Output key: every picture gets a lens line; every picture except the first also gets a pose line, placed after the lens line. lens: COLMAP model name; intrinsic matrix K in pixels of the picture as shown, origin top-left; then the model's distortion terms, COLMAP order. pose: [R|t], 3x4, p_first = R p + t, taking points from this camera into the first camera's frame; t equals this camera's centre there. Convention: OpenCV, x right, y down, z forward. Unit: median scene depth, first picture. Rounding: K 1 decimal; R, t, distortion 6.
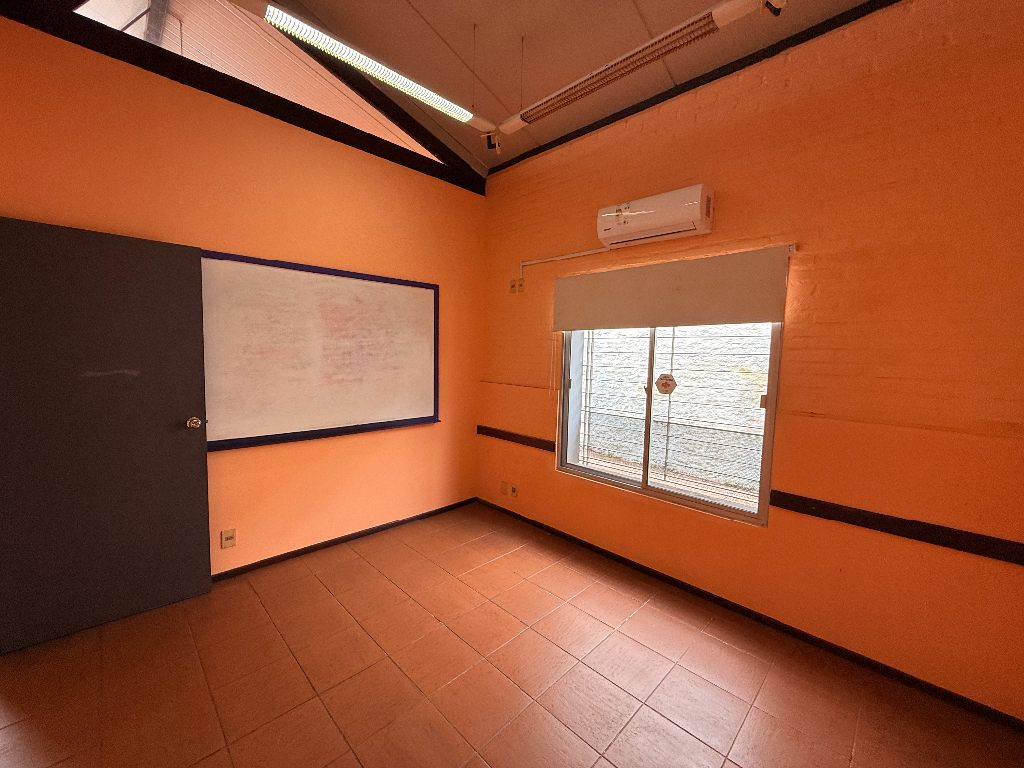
lens RADIAL K [[408.4, 0, 509.6], [0, 408.4, 385.6], [0, 0, 1]] dist [-0.002164, 0.000117]
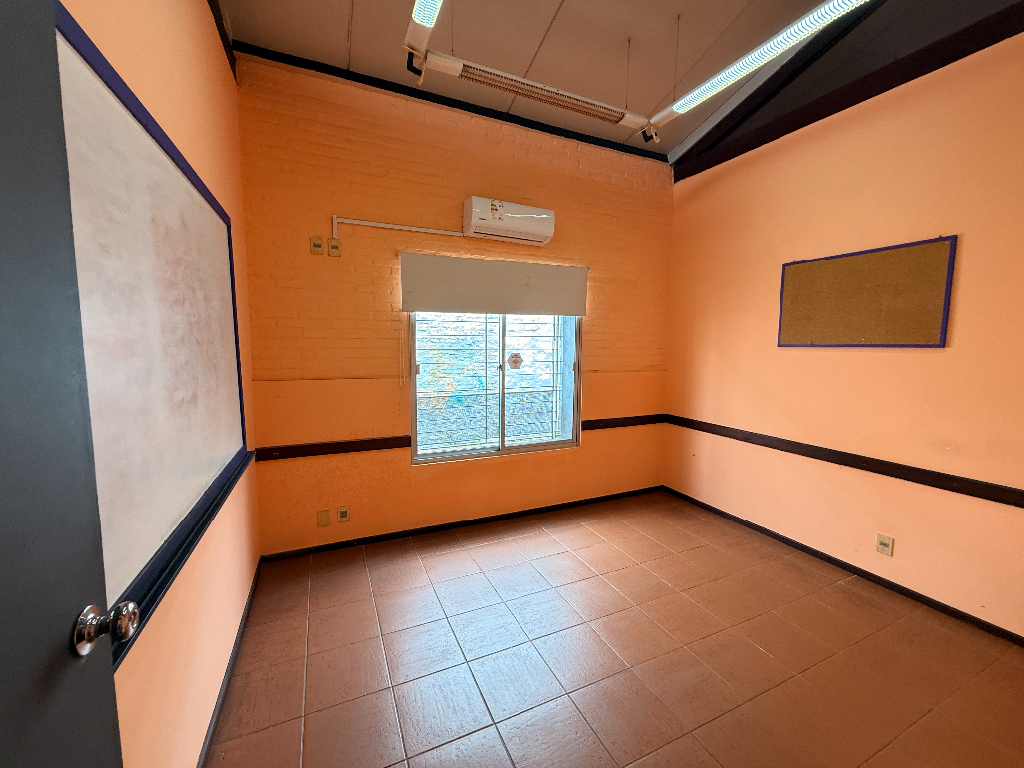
lens RADIAL K [[405.9, 0, 501.6], [0, 405.9, 386.8], [0, 0, 1]] dist [-0.054020, 0.000050]
pose [[0.344322, -0.118797, 0.931305, -0.767481], [0.076701, 0.992206, 0.098207, -0.048344], [-0.935713, 0.037617, 0.350750, 0.601387]]
